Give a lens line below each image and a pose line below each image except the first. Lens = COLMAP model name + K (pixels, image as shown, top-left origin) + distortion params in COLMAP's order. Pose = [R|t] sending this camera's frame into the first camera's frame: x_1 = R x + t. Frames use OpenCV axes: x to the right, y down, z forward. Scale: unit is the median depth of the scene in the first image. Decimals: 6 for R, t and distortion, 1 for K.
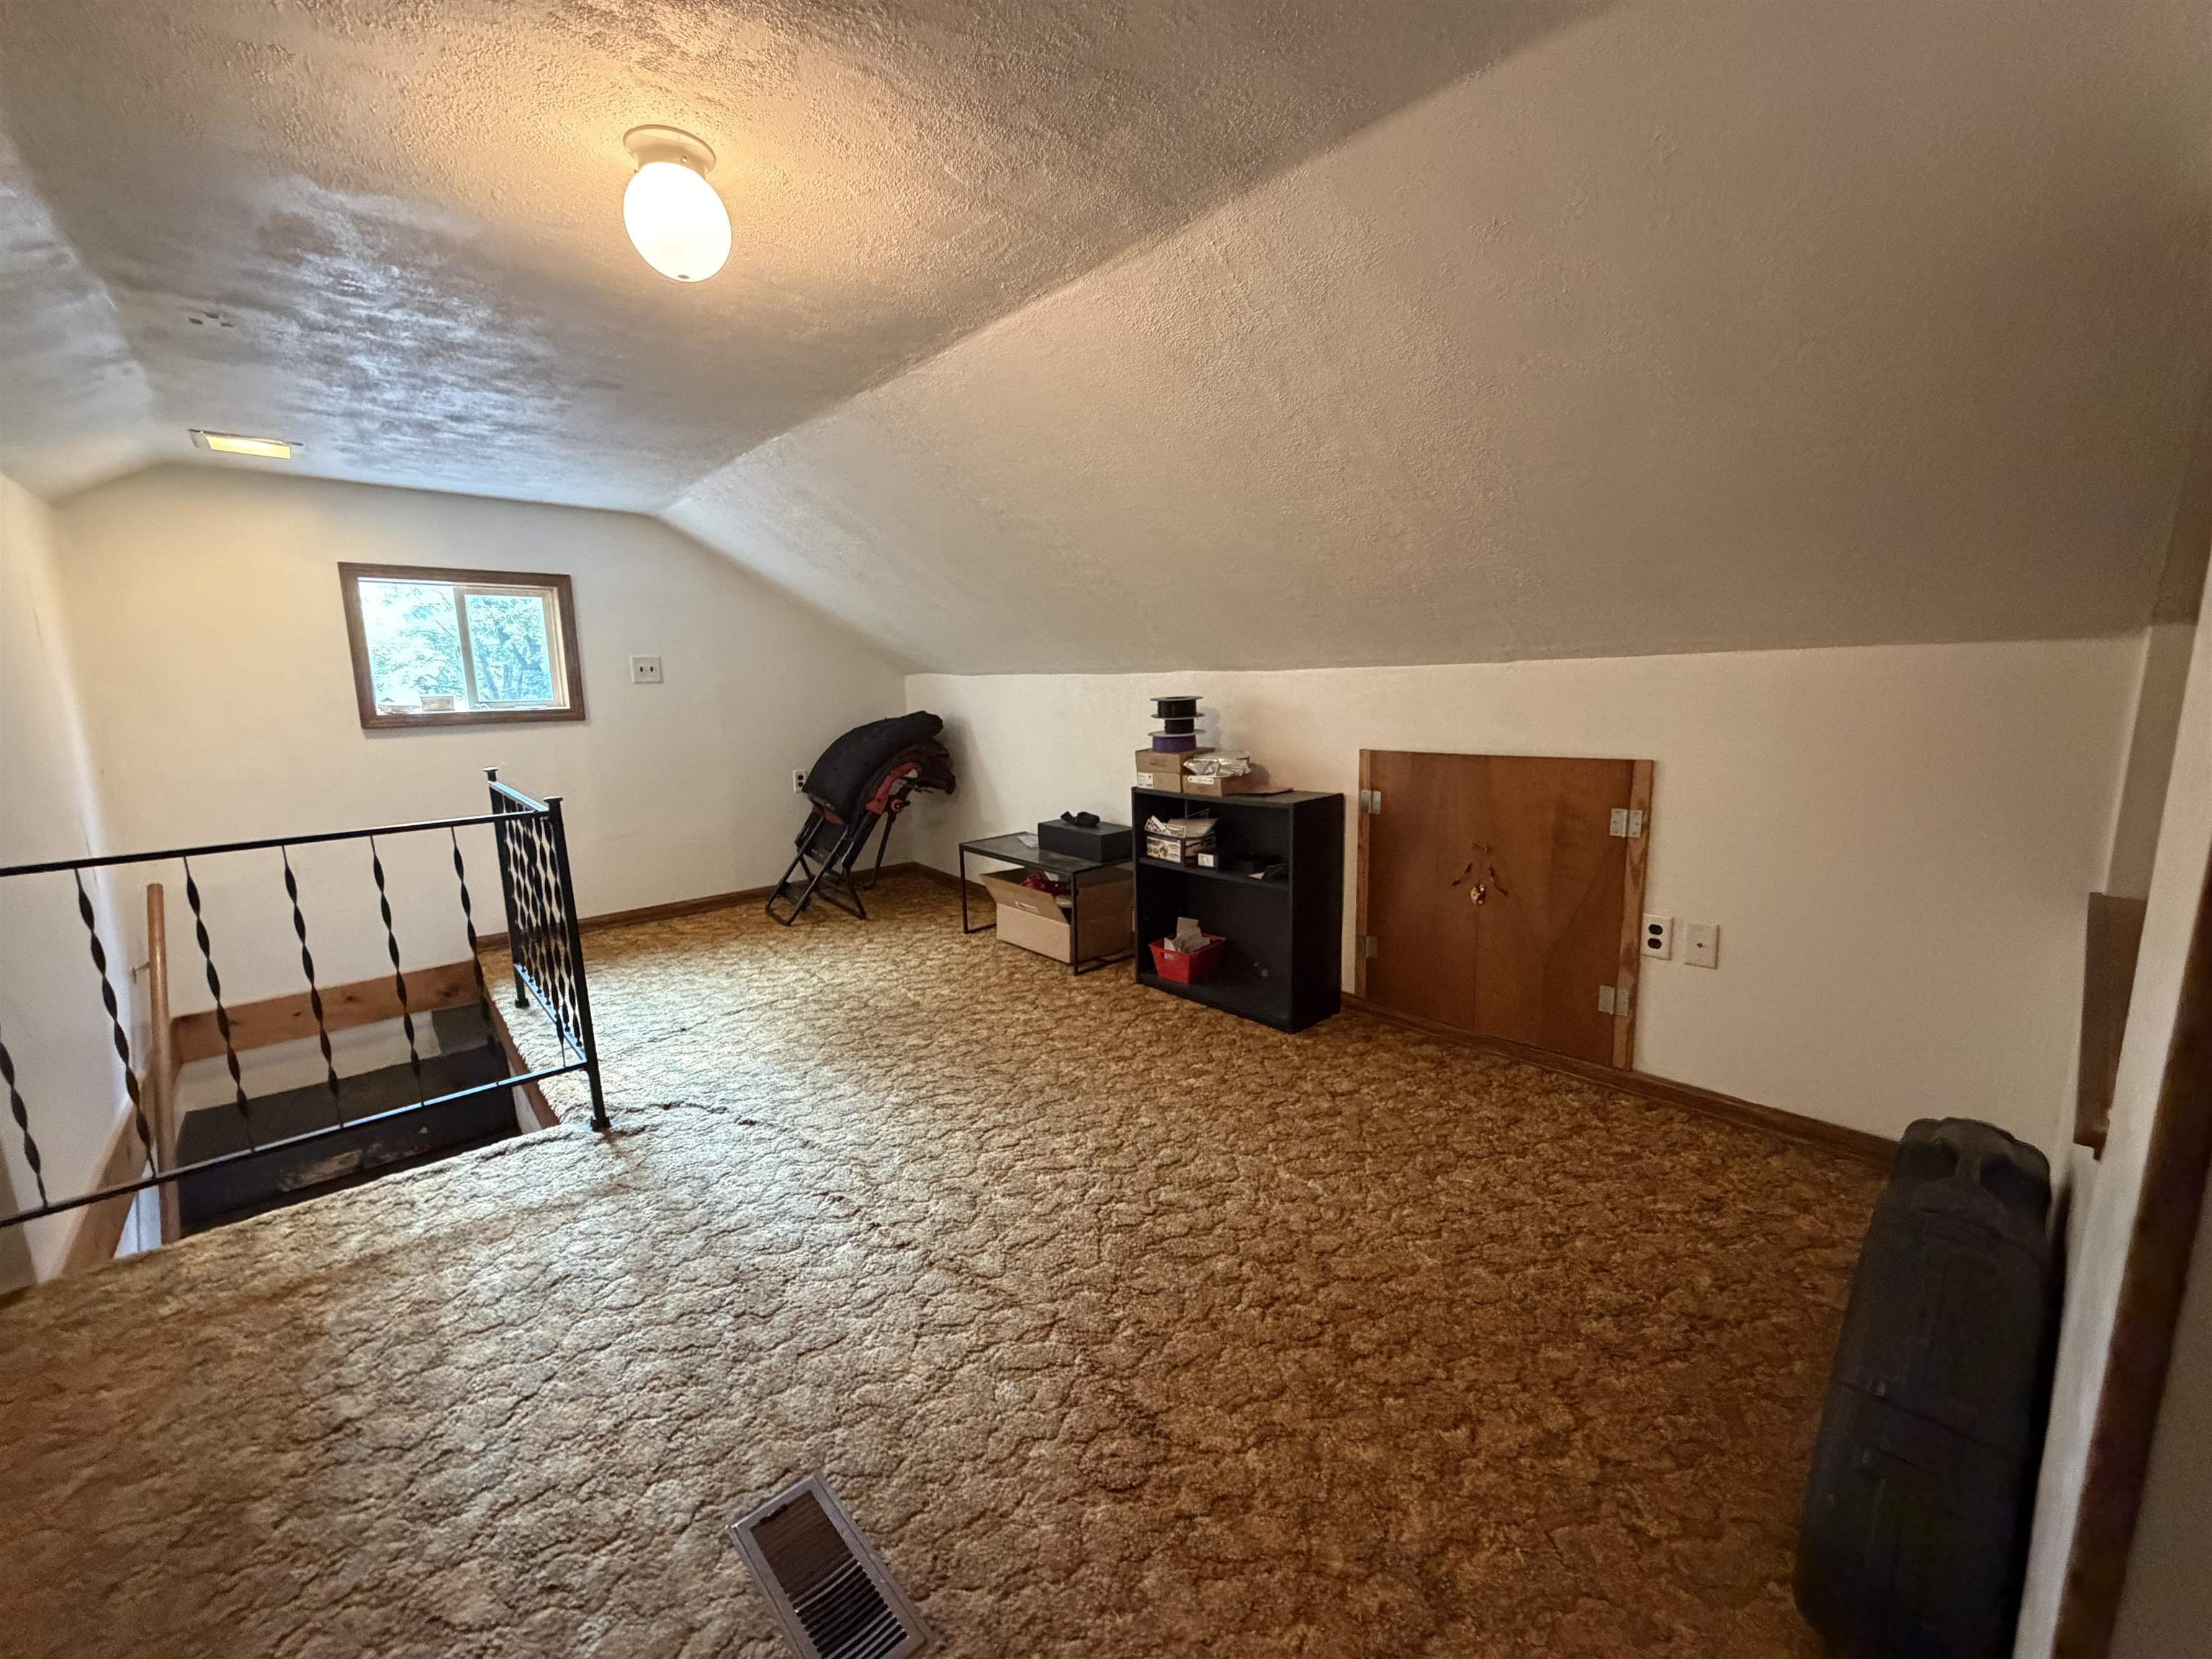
lens RADIAL K [[886.0, 0, 1106.9], [0, 886.0, 827.6], [0, 0, 1]] dist [-0.000536, 0.000432]
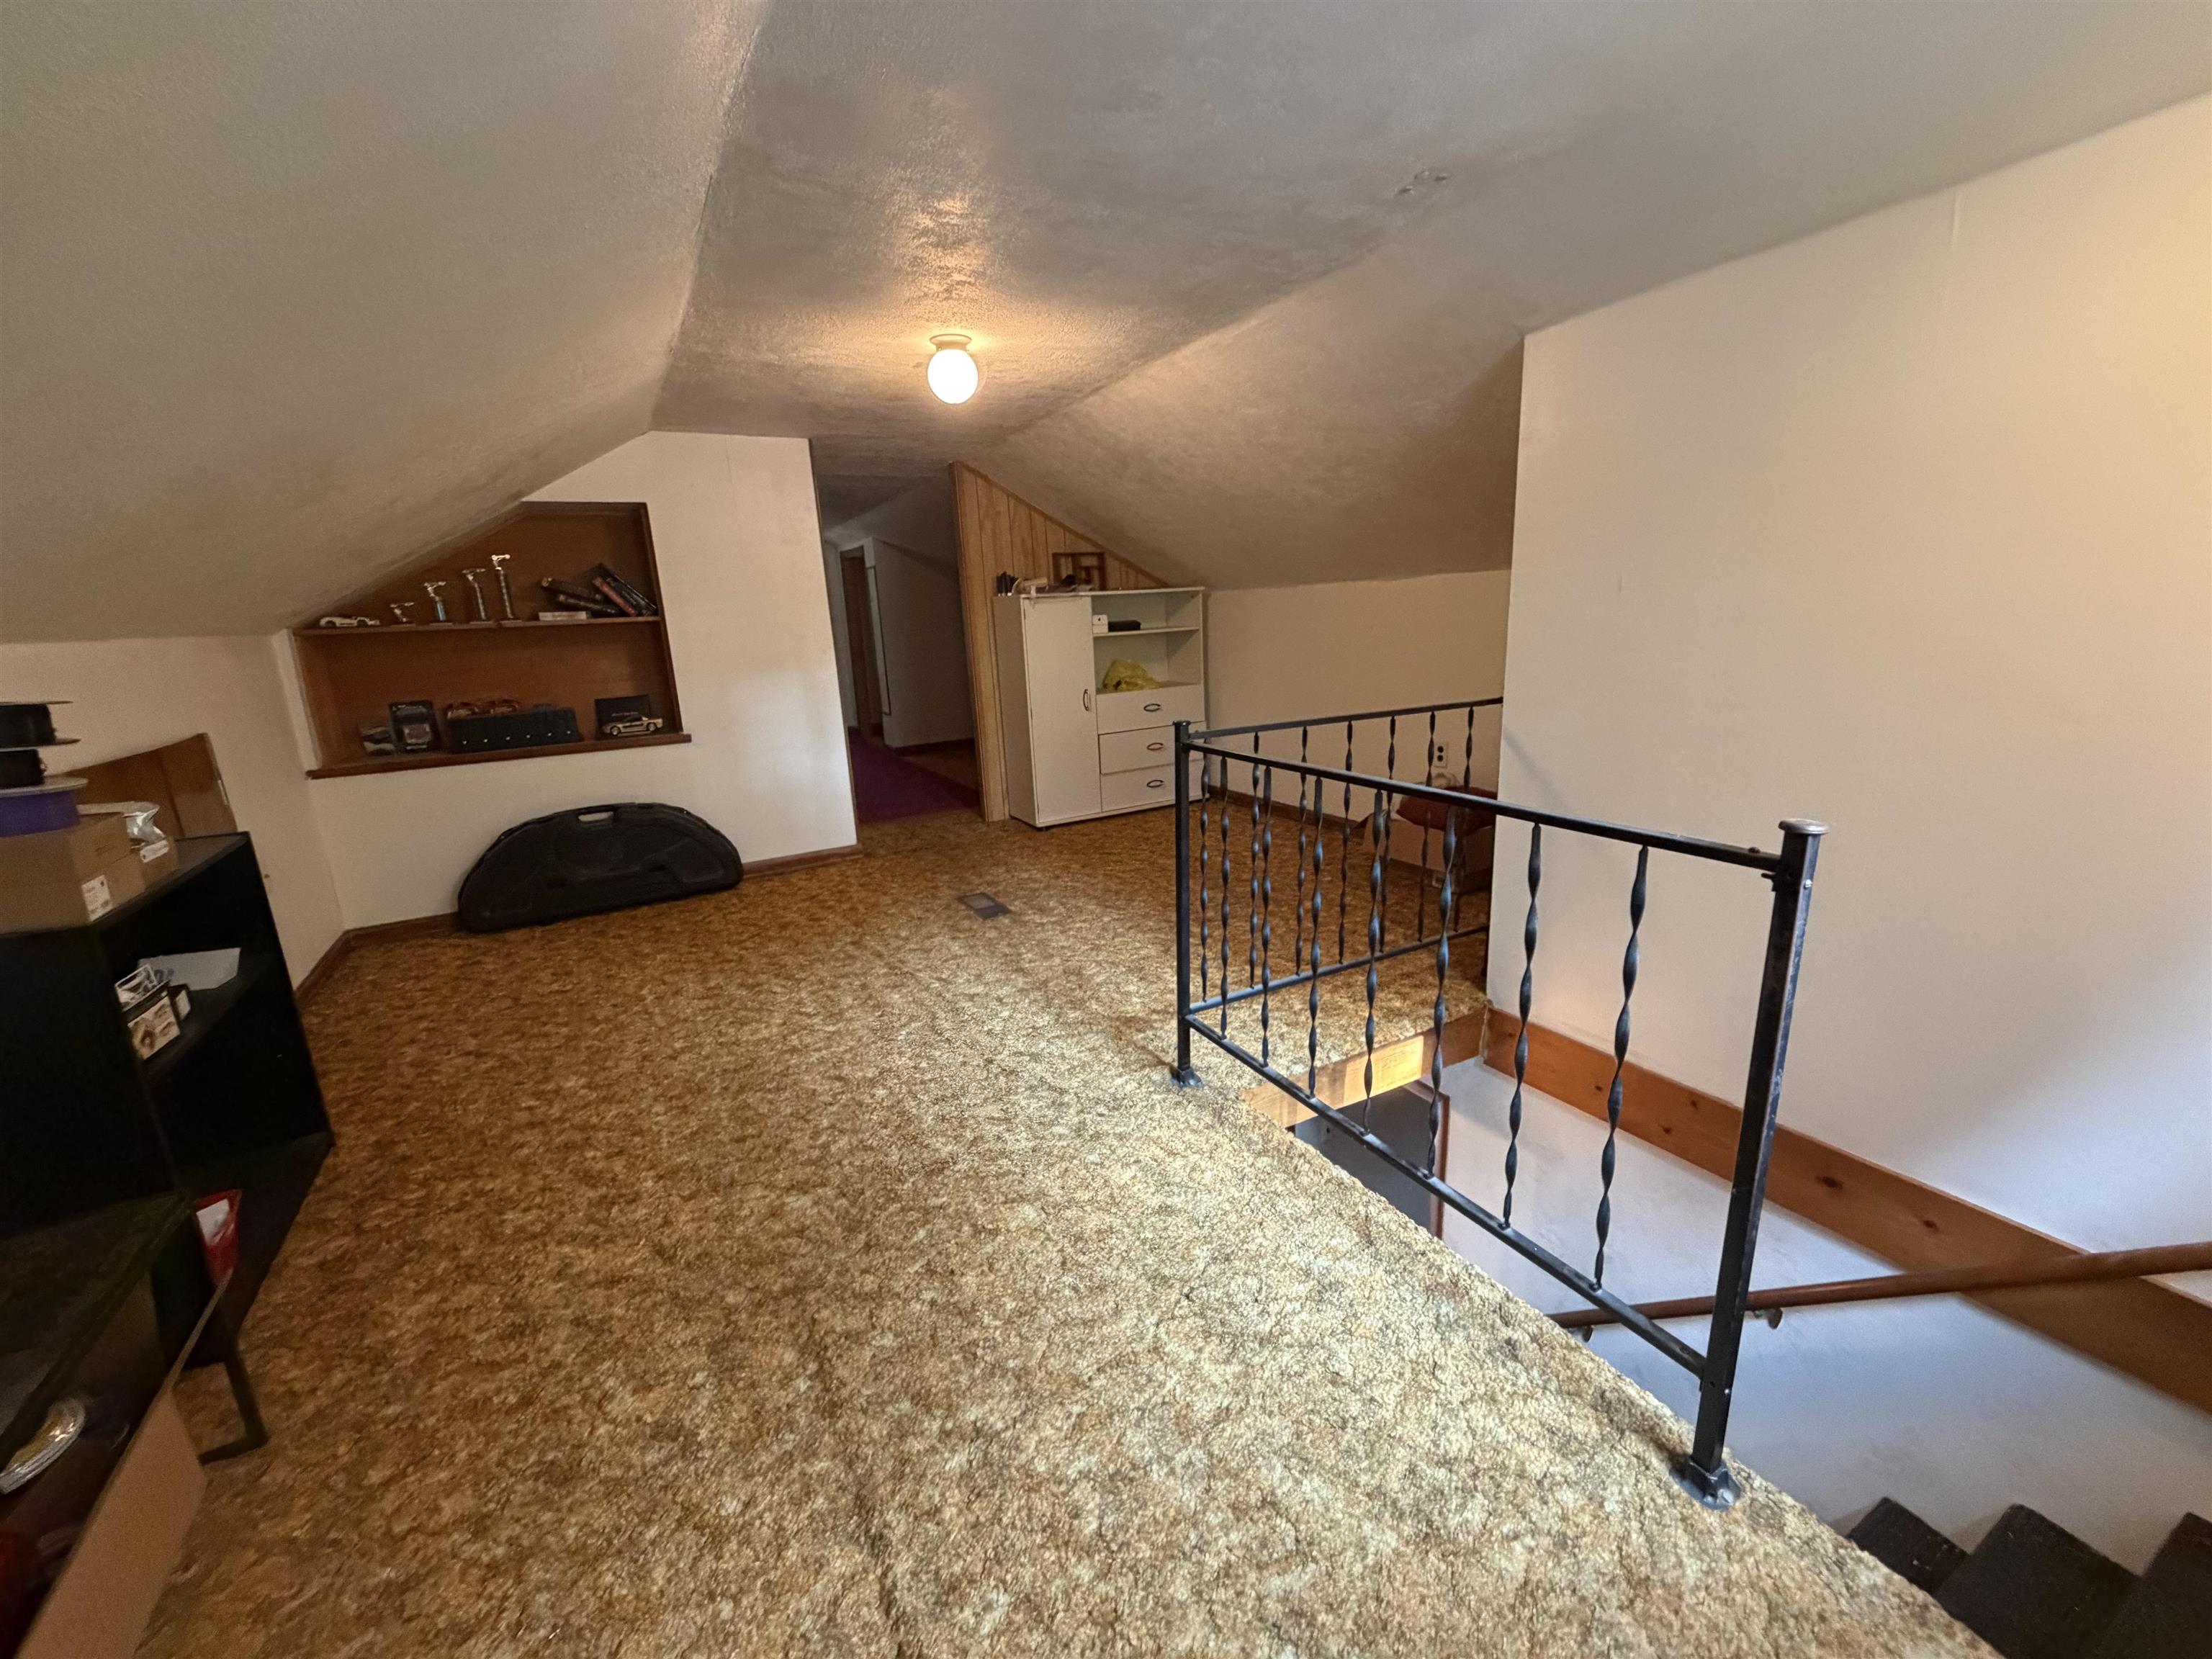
lens RADIAL K [[886.0, 0, 1103.9], [0, 886.0, 820.2], [0, 0, 1]] dist [-0.000536, 0.000432]
pose [[-0.972322, 0.013003, 0.233282, -0.545714], [0.103195, 0.919685, 0.378854, -0.207841], [-0.209620, 0.392441, -0.895572, 1.340578]]
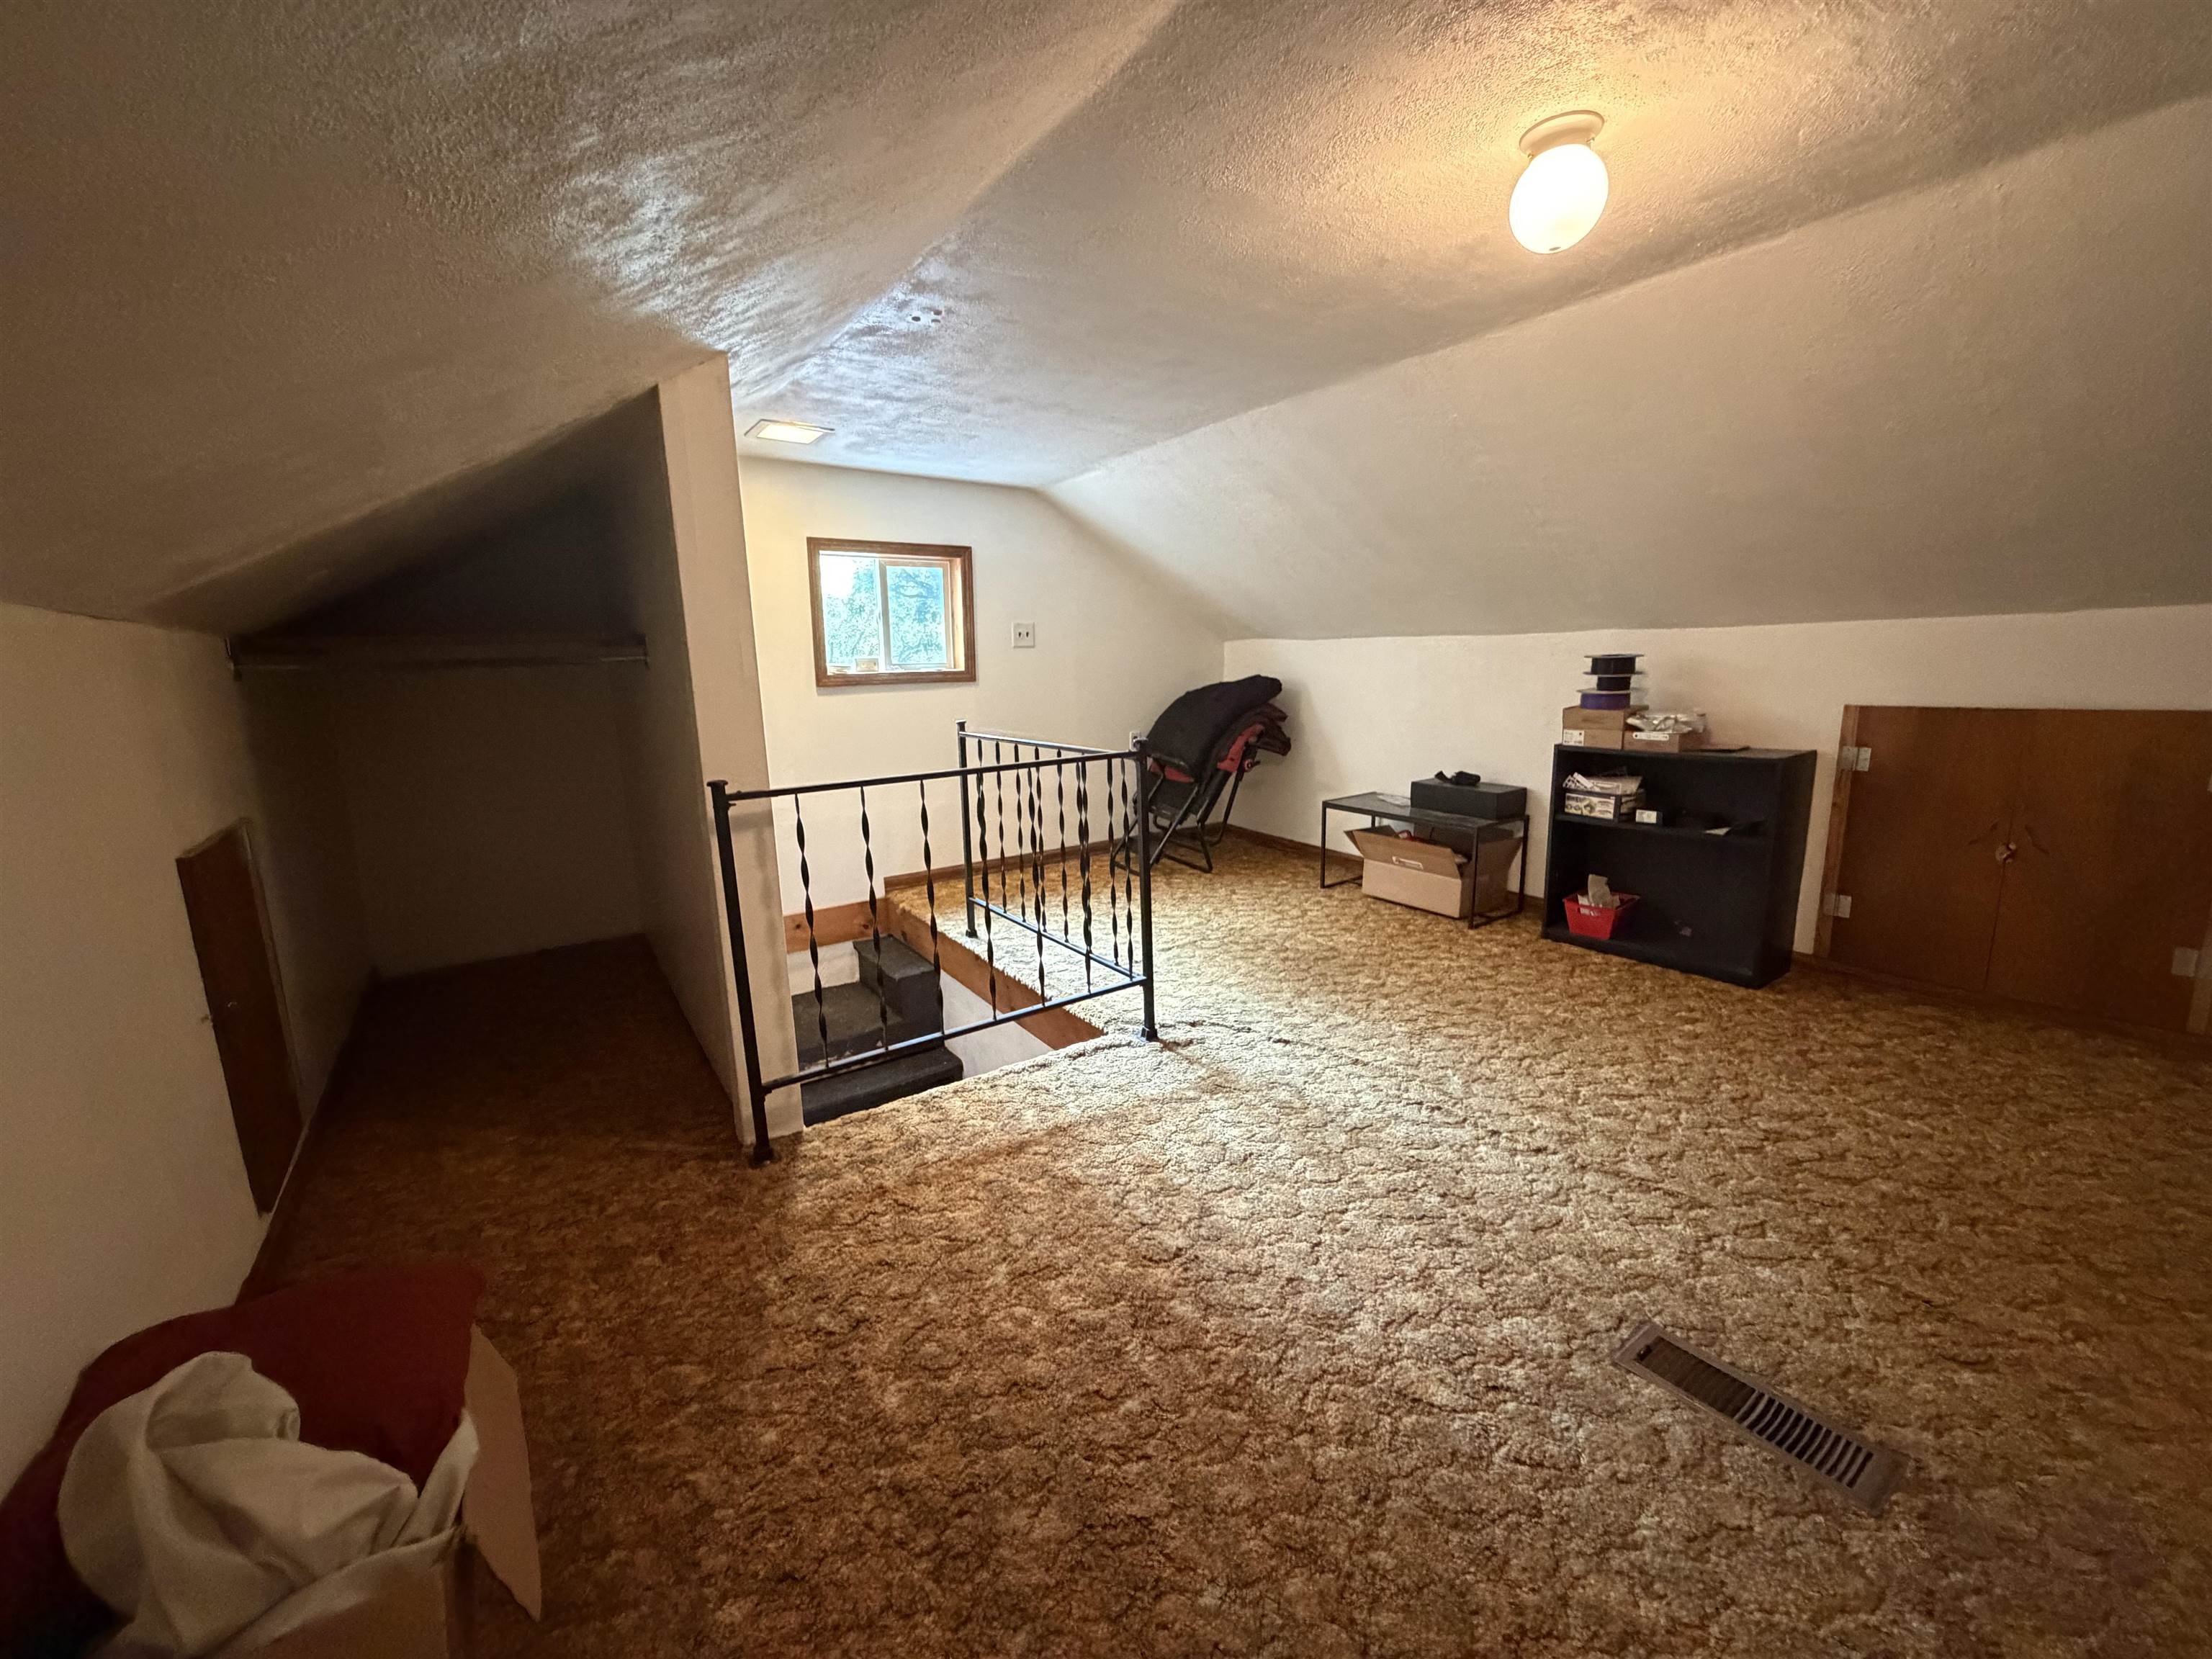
lens RADIAL K [[886.0, 0, 1103.6], [0, 886.0, 828.3], [0, 0, 1]] dist [-0.000536, 0.000432]
pose [[0.991490, 0.022148, -0.128288, -0.378963], [-0.018895, 0.999470, 0.026519, 0.035755], [0.128807, -0.023869, 0.991382, -0.080673]]
